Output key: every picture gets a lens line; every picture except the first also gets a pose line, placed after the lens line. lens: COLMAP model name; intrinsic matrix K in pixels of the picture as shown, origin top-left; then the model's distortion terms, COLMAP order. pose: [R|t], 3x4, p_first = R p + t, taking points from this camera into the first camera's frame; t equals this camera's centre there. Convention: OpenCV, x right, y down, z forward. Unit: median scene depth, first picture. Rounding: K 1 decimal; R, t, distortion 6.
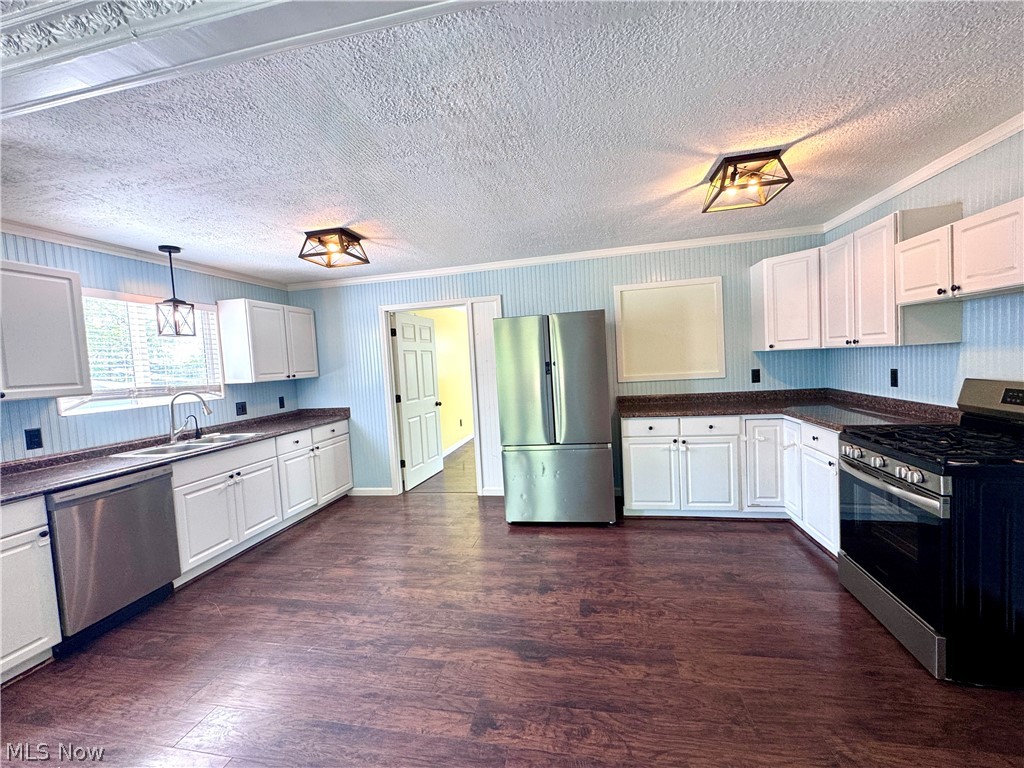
lens RADIAL K [[410.3, 0, 510.1], [0, 410.3, 385.3], [0, 0, 1]] dist [-0.000757, 0.001563]
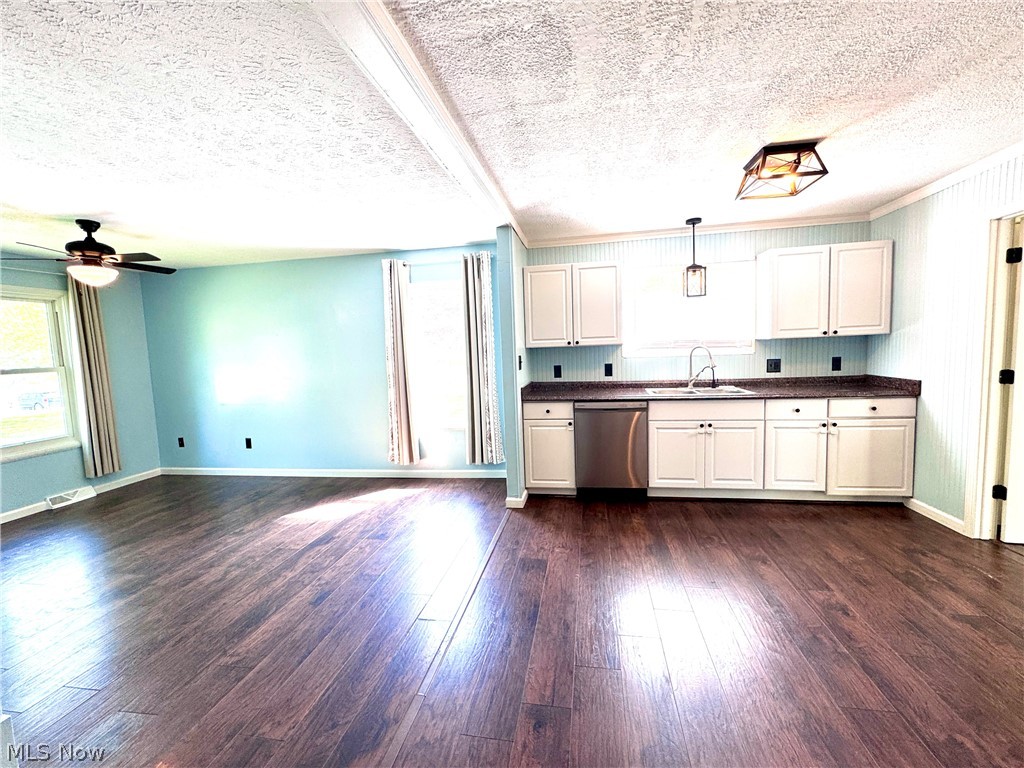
lens RADIAL K [[424.8, 0, 509.6], [0, 424.8, 383.8], [0, 0, 1]] dist [0.001848, -0.000117]
pose [[0.034478, 0.142165, -0.989242, 0.340592], [-0.022153, 0.989696, 0.141459, -0.030622], [0.999160, 0.017037, 0.037272, 0.376438]]
